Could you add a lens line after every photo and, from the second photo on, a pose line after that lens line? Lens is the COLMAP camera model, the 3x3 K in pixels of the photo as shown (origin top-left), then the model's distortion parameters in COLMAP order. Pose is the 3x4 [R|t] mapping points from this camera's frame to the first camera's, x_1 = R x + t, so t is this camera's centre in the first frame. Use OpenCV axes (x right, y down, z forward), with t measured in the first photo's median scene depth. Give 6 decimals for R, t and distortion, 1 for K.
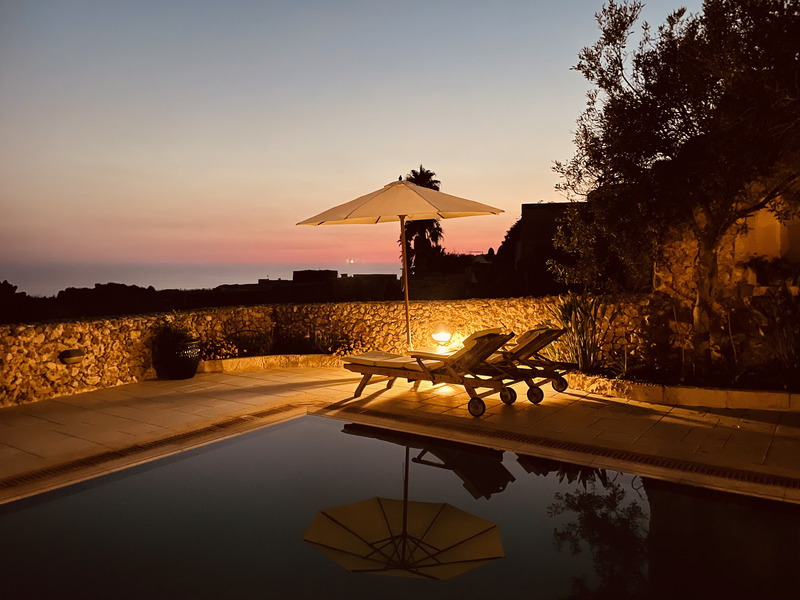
lens RADIAL K [[598.3, 0, 401.9], [0, 598.3, 298.4], [0, 0, 1]] dist [0.002638, -0.020496]
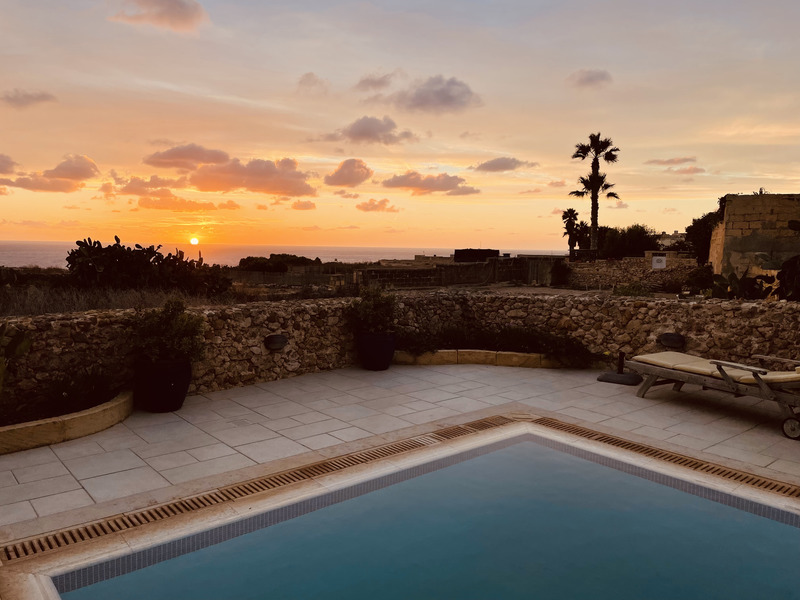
lens RADIAL K [[598.3, 0, 399.6], [0, 598.3, 300.4], [0, 0, 1]] dist [0.002638, -0.020496]
pose [[0.965454, 0.047382, -0.256229, -0.109112], [-0.037012, 0.998295, 0.045146, -0.020765], [0.257931, -0.034102, 0.965561, 0.113820]]
